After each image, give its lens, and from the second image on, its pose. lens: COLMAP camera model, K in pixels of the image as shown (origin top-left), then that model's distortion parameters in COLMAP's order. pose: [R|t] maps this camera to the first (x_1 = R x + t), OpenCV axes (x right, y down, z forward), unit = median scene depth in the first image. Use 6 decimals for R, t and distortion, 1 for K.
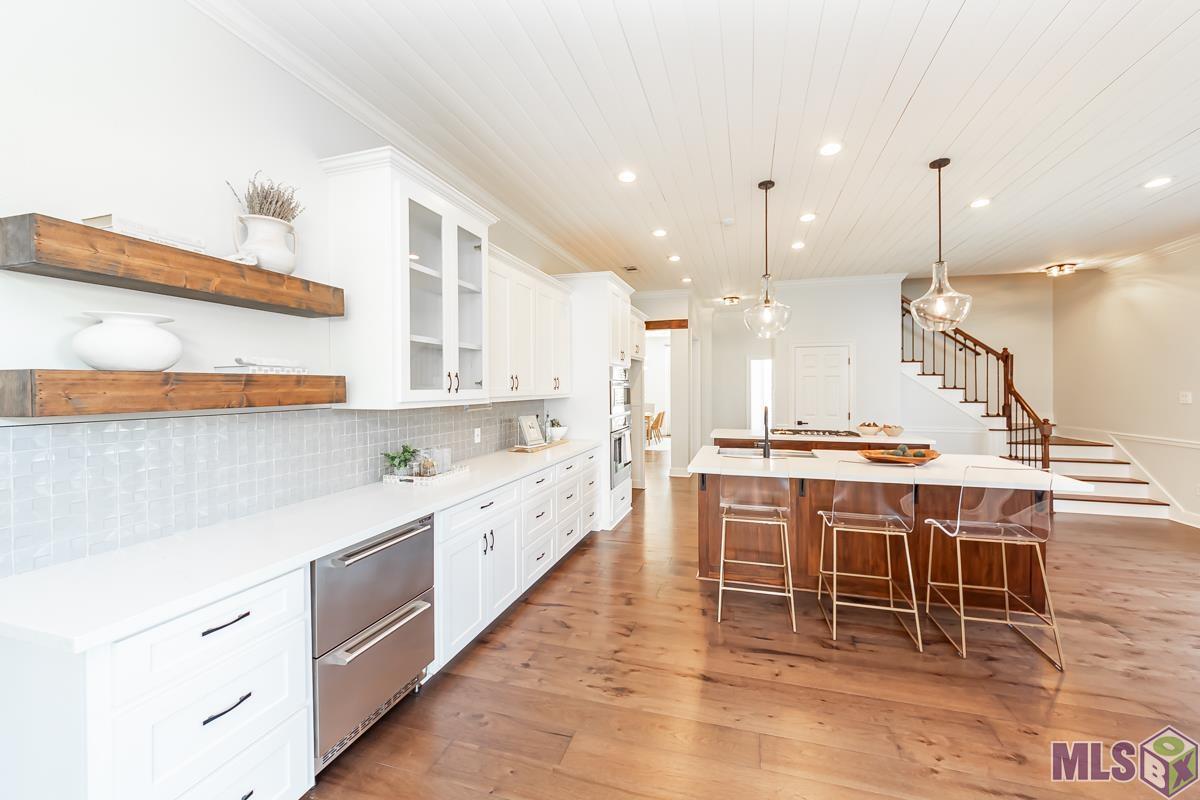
lens RADIAL K [[436.2, 0, 629.6], [0, 436.2, 392.8], [0, 0, 1]] dist [-0.003441, -0.000075]
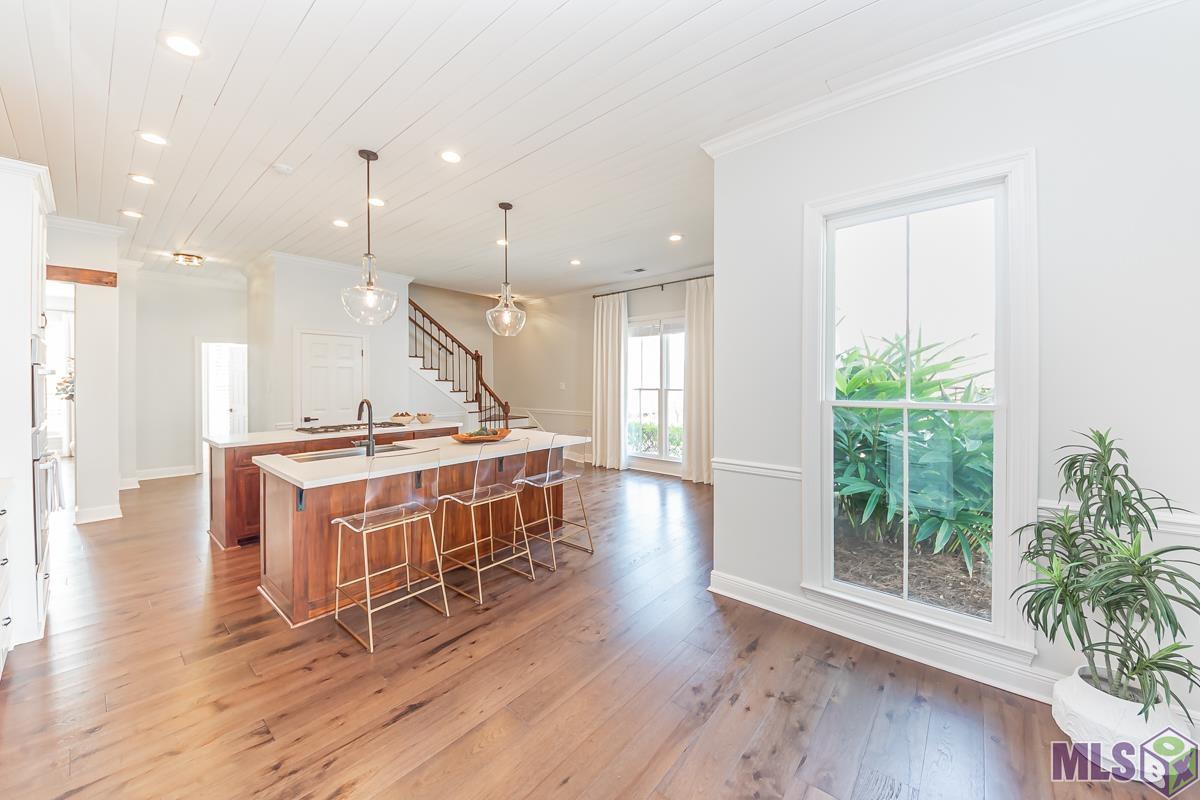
lens RADIAL K [[436.2, 0, 581.6], [0, 436.2, 383.7], [0, 0, 1]] dist [-0.003441, -0.000075]
pose [[0.420472, -0.003918, 0.907297, -0.323721], [0.009518, 0.999955, -0.000092, 0.003323], [-0.907256, 0.008674, 0.420490, 0.217163]]
